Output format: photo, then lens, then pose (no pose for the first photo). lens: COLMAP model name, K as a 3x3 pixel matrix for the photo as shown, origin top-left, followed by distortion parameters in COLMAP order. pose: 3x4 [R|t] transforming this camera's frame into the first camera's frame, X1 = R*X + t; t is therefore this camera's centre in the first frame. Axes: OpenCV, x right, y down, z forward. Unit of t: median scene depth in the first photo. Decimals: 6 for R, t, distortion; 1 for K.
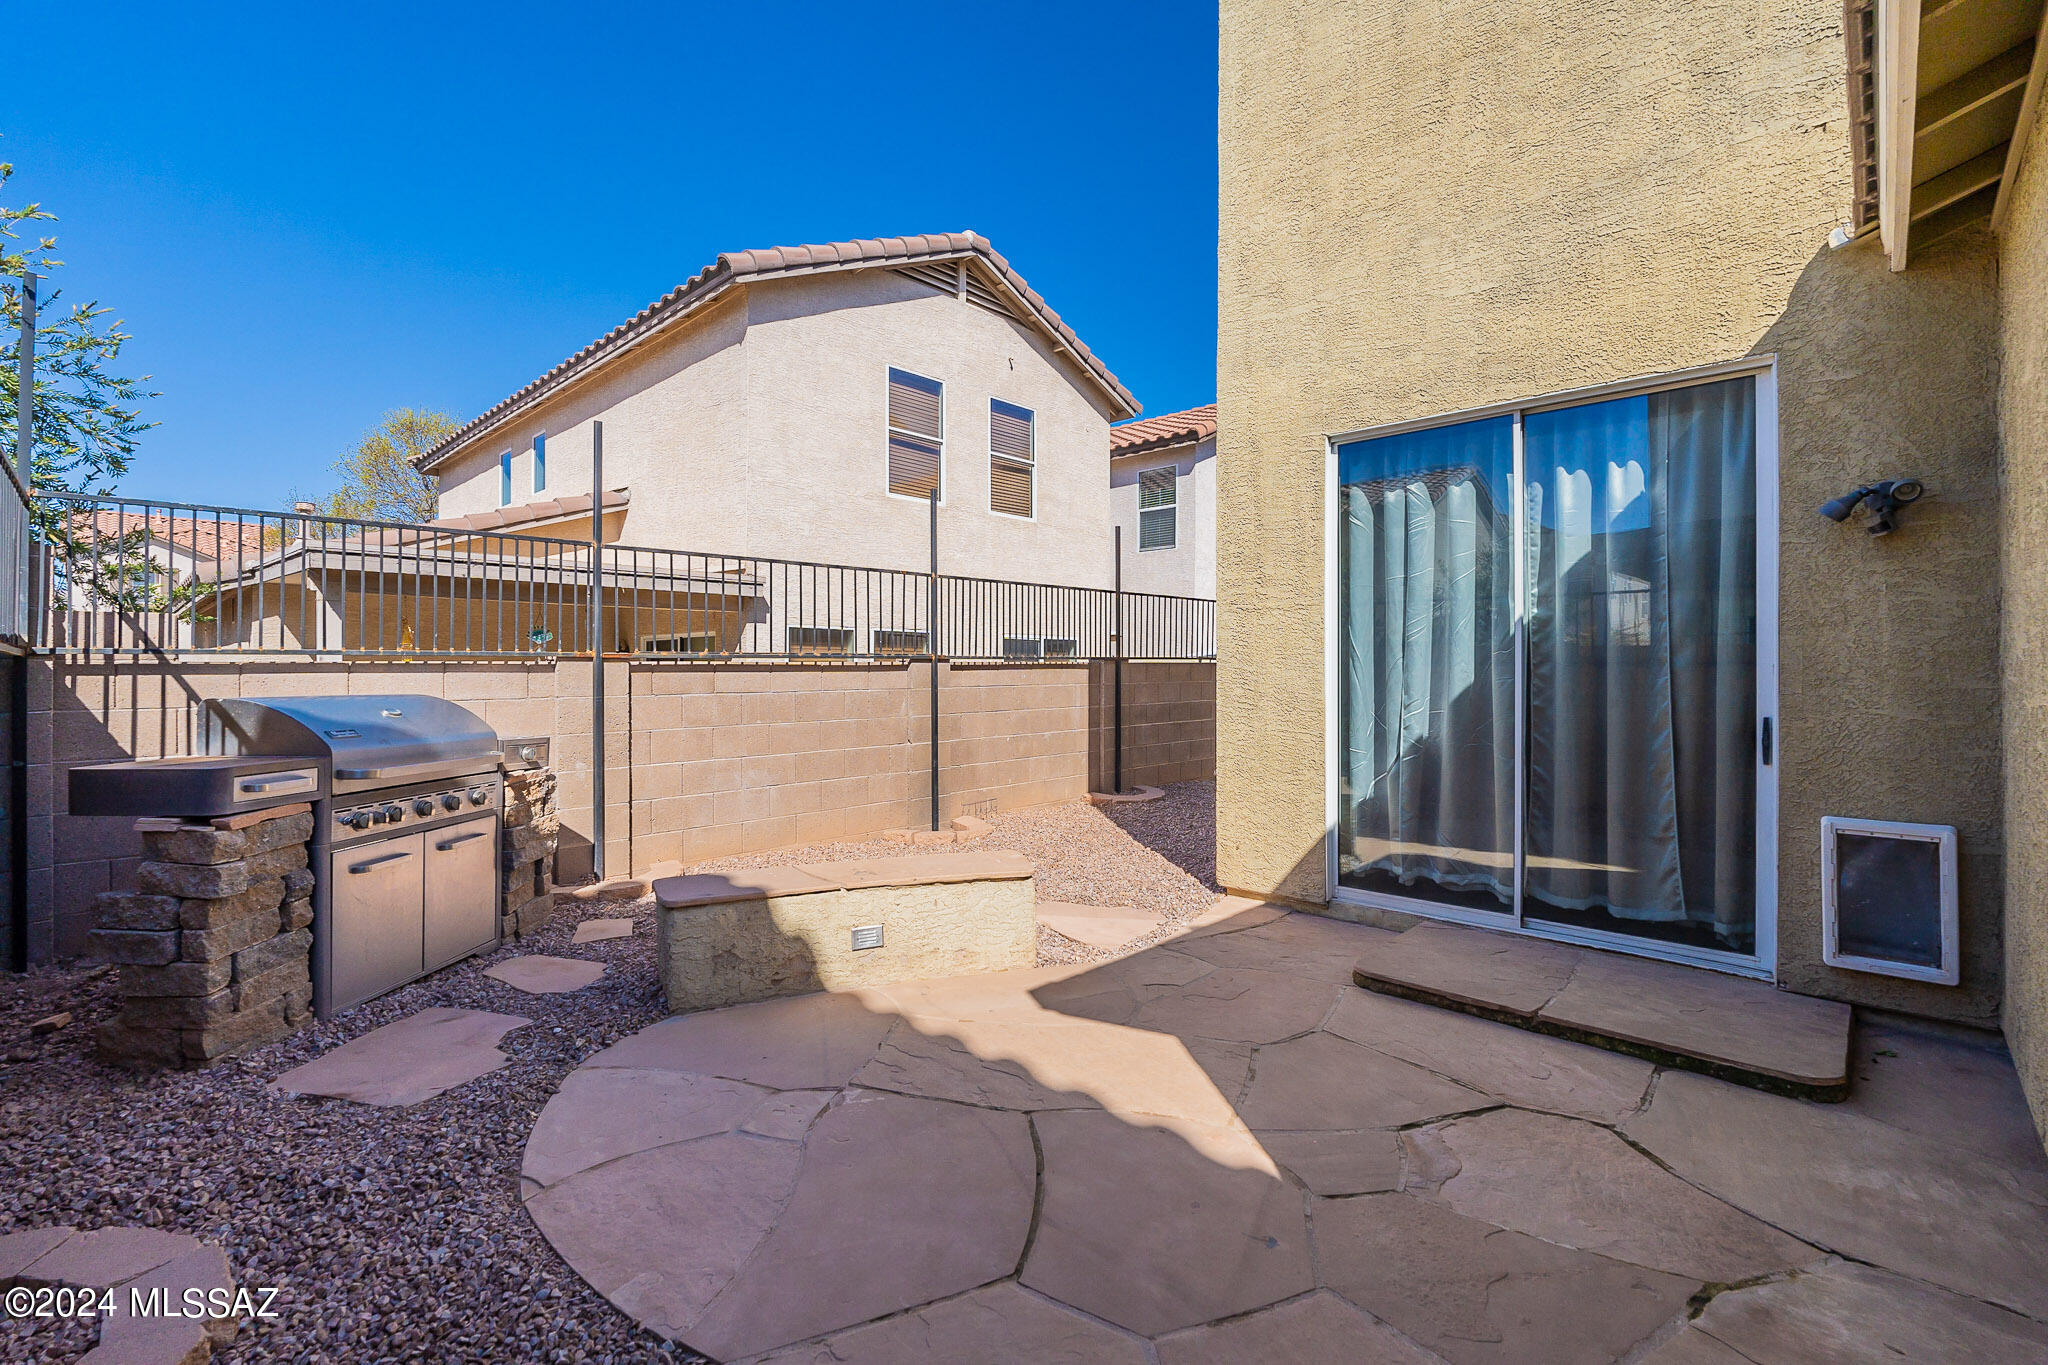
lens RADIAL K [[898.4, 0, 1016.3], [0, 898.4, 670.2], [0, 0, 1]] dist [-0.001231, 0.000006]
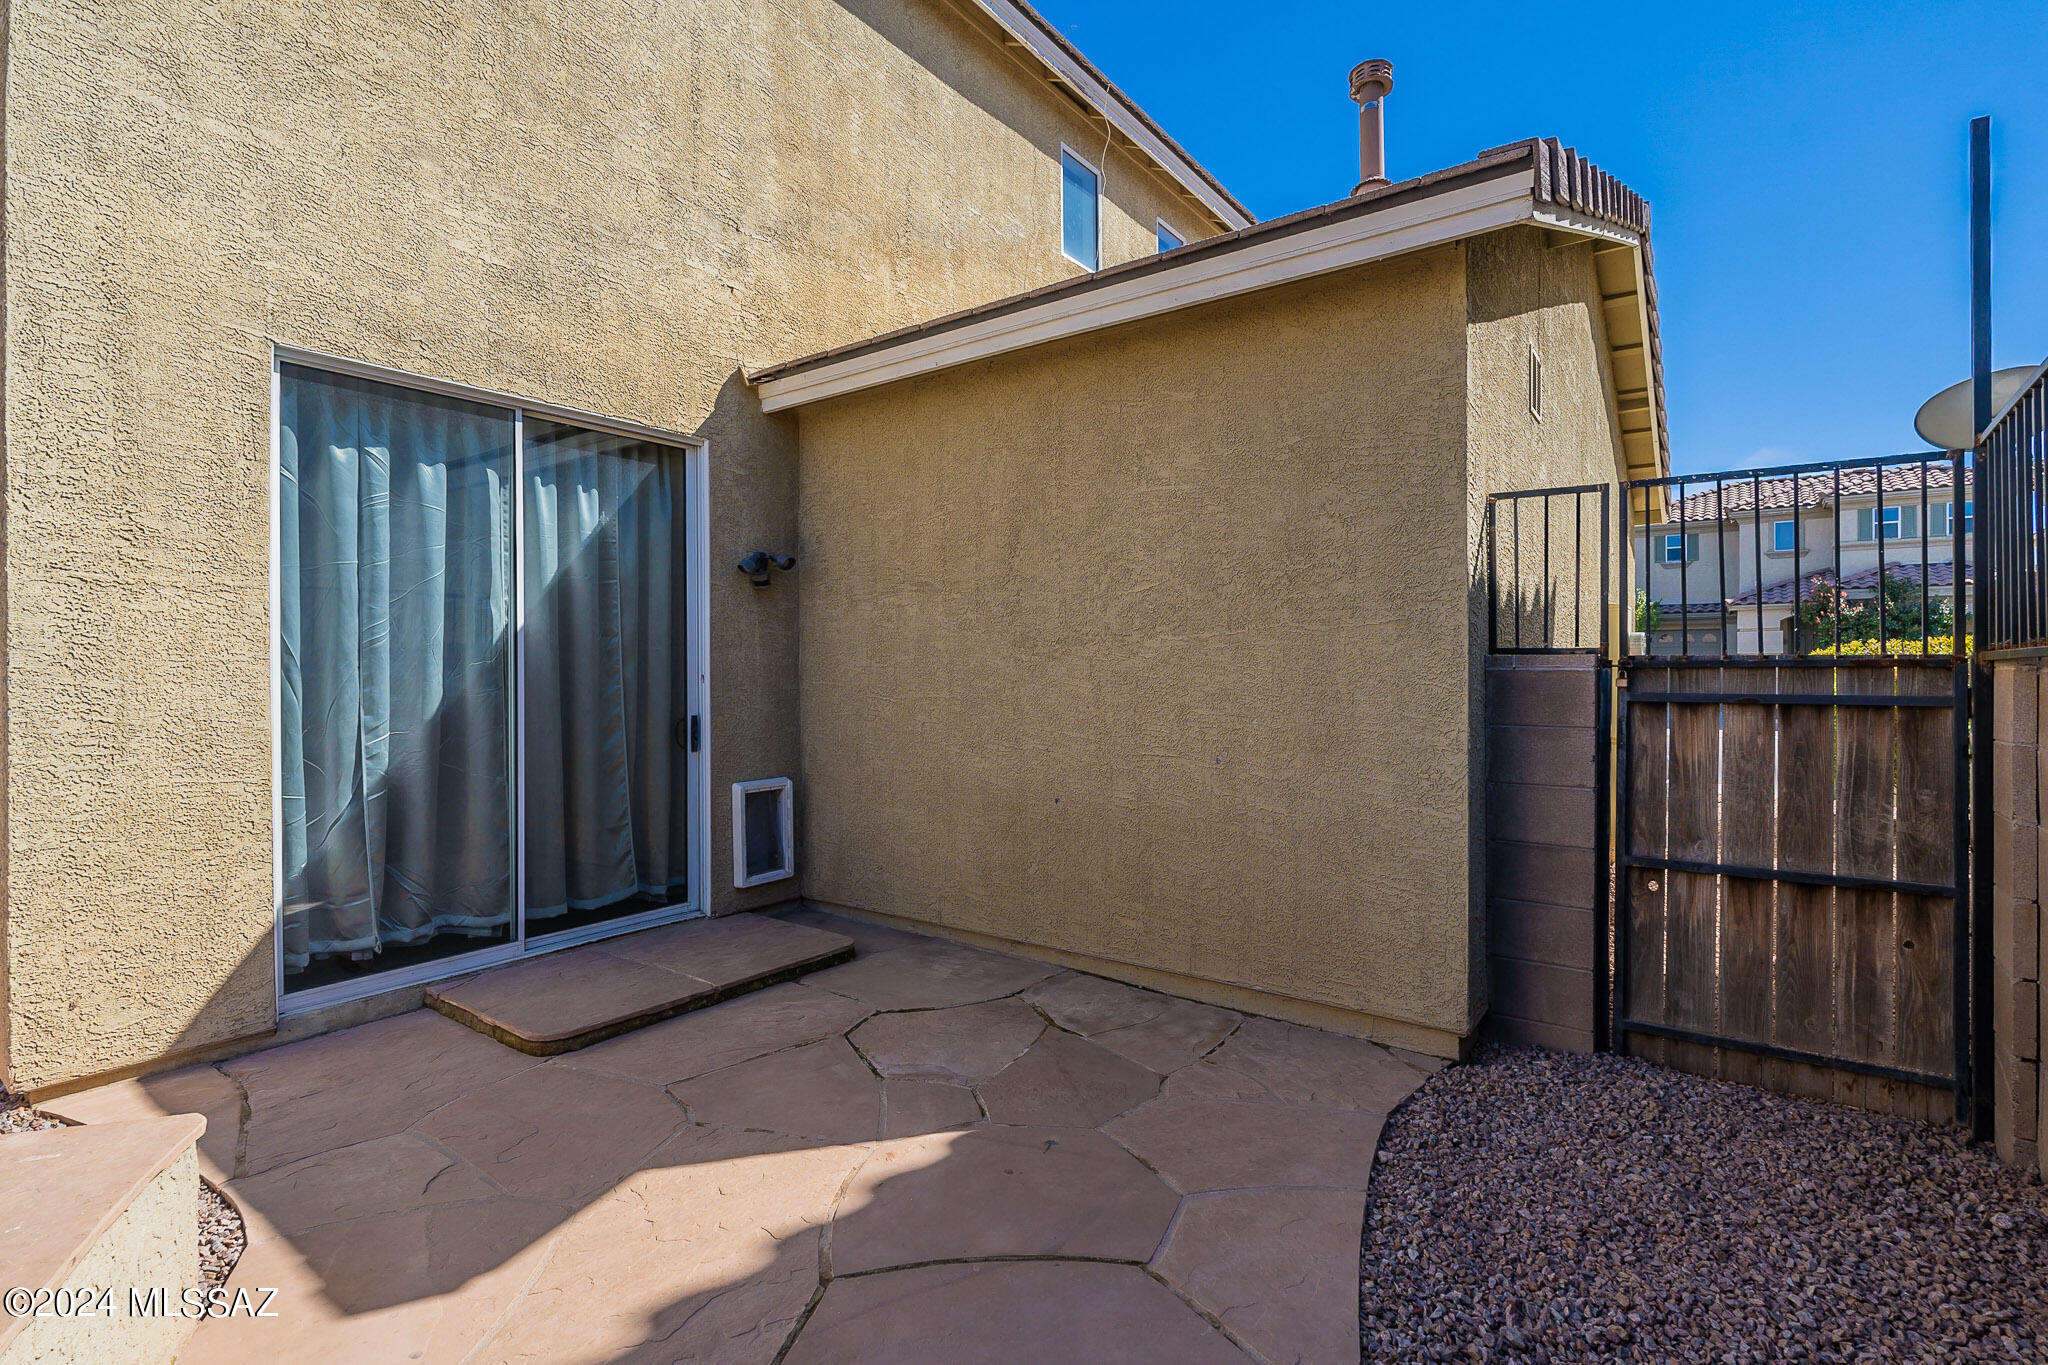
lens RADIAL K [[966.2, 0, 1023.7], [0, 966.2, 666.2], [0, 0, 1]] dist [-0.000025, 0.000185]
pose [[-0.134864, 0.000602, 0.990864, -0.527591], [0.002481, 0.999997, -0.000270, -0.014897], [-0.990861, 0.002422, -0.134865, 0.611725]]
